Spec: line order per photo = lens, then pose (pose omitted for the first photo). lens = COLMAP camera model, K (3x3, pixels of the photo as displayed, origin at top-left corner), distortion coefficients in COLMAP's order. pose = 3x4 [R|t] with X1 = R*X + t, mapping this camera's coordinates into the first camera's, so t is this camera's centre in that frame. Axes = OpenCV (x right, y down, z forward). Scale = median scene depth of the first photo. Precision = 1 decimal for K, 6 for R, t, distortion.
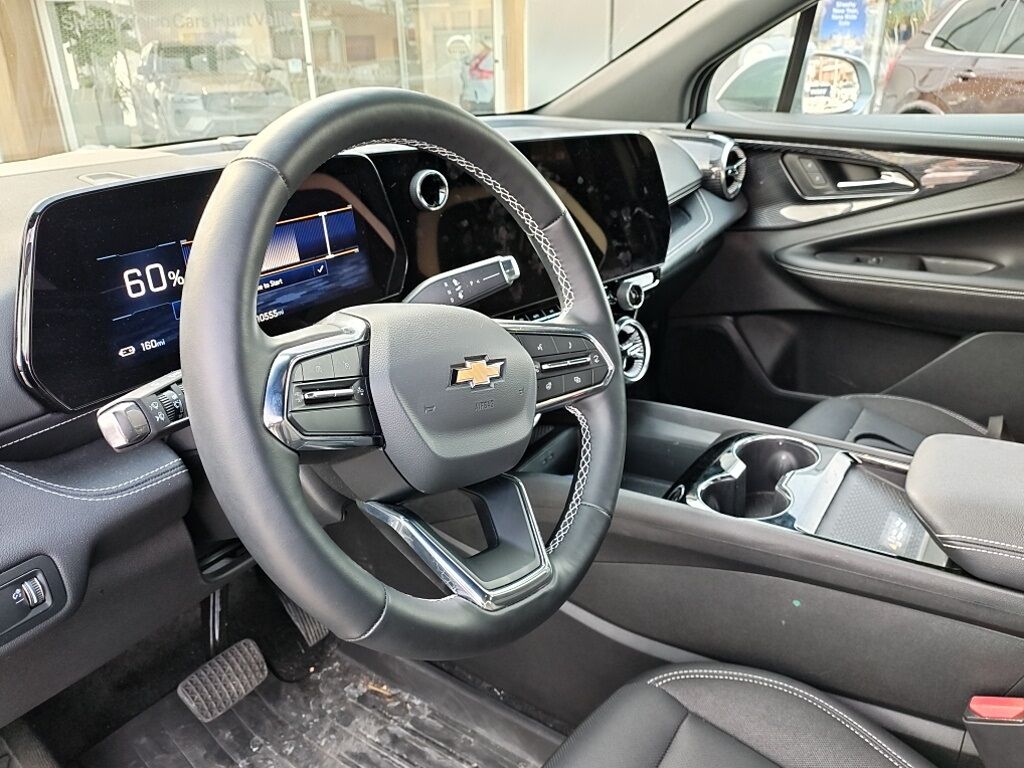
lens RADIAL K [[753.4, 0, 517.2], [0, 753.4, 381.9], [0, 0, 1]] dist [0.026064, -0.053295]
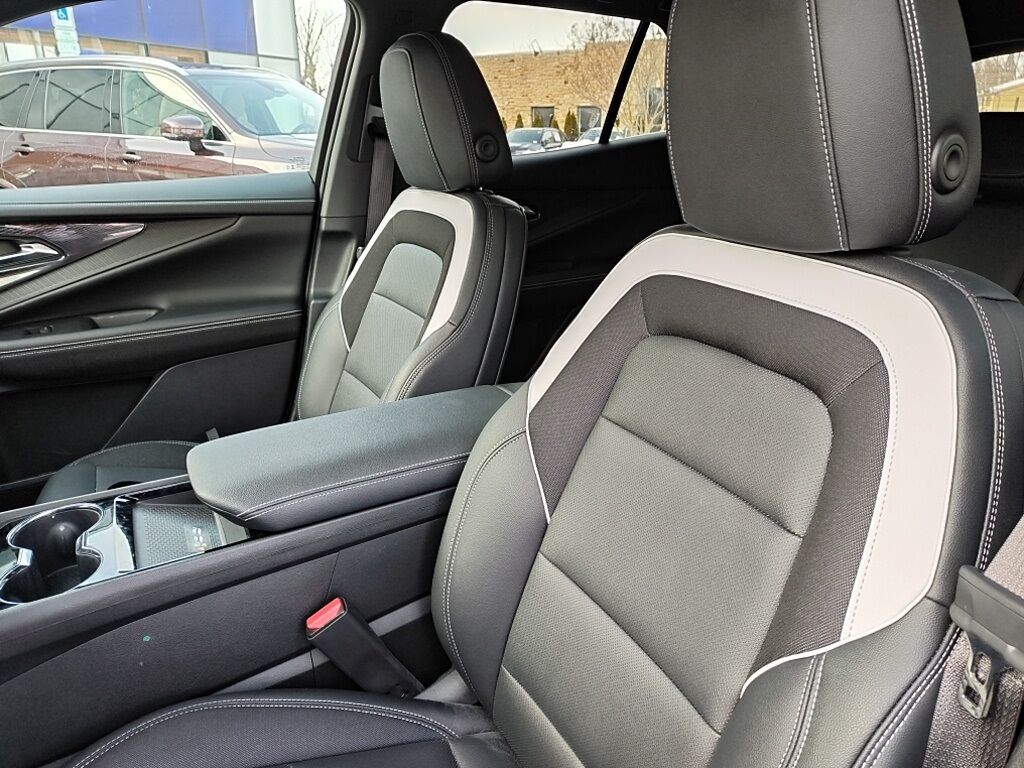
lens RADIAL K [[753.4, 0, 526.7], [0, 753.4, 387.1], [0, 0, 1]] dist [0.026064, -0.053295]
pose [[0.461894, -0.267715, 0.845566, -0.112128], [0.334837, 0.935444, 0.113265, 0.013806], [-0.821303, 0.230810, 0.521717, -0.040539]]
